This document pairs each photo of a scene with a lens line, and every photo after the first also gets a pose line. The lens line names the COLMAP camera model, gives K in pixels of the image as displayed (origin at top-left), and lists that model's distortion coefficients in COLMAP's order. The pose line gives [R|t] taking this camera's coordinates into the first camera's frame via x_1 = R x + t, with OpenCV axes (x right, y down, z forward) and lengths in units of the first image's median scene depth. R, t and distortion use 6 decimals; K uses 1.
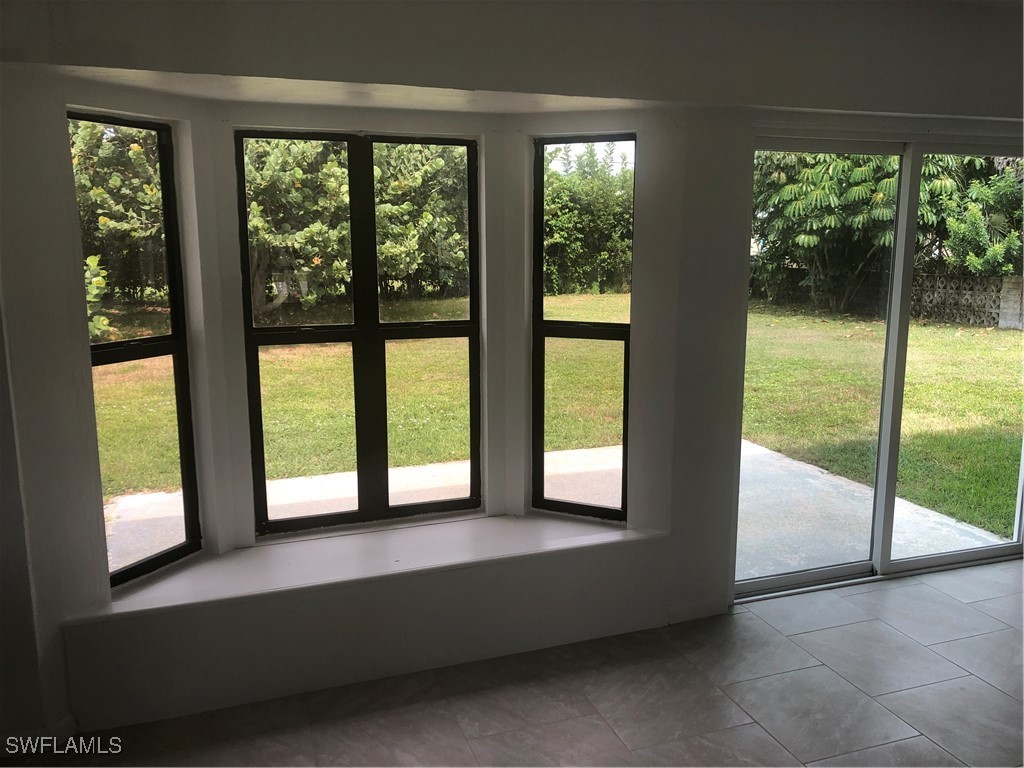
lens RADIAL K [[844.8, 0, 512.0], [0, 844.8, 384.0], [0, 0, 1]] dist [0.016966, 0.010663]
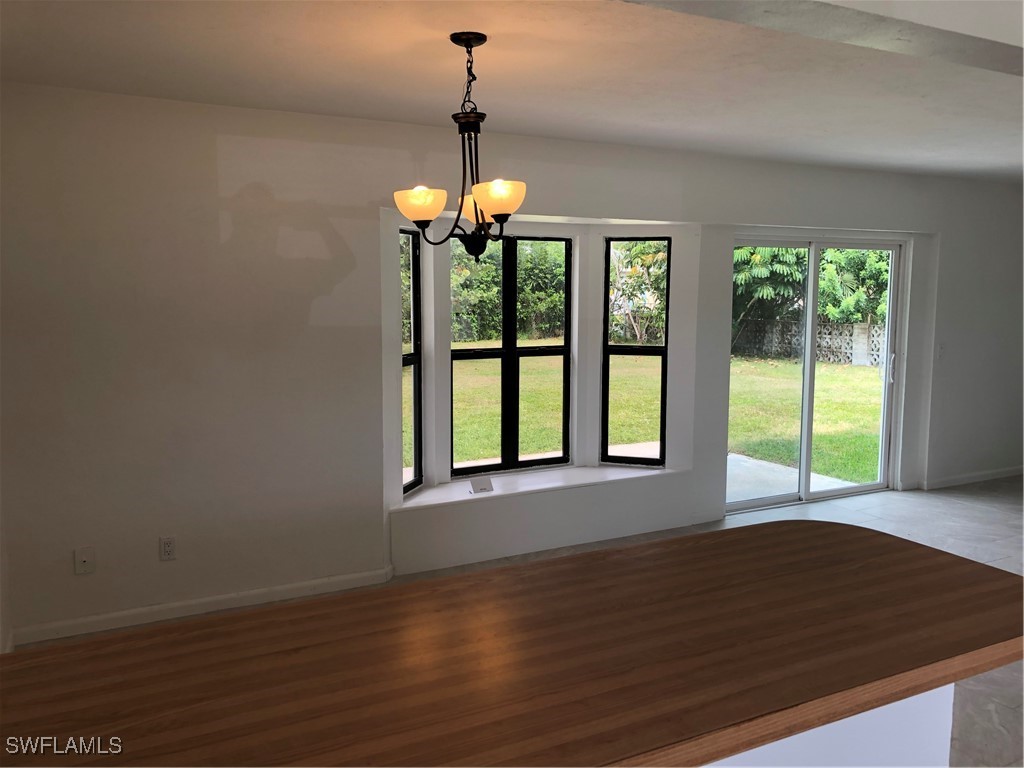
lens RADIAL K [[837.2, 0, 511.3], [0, 837.2, 379.2], [0, 0, 1]] dist [0.009827, -0.008755]
pose [[0.990421, -0.012992, 0.137466, -0.089903], [0.021740, 0.997819, -0.062329, 0.021215], [-0.136356, 0.064721, 0.988543, -0.138882]]
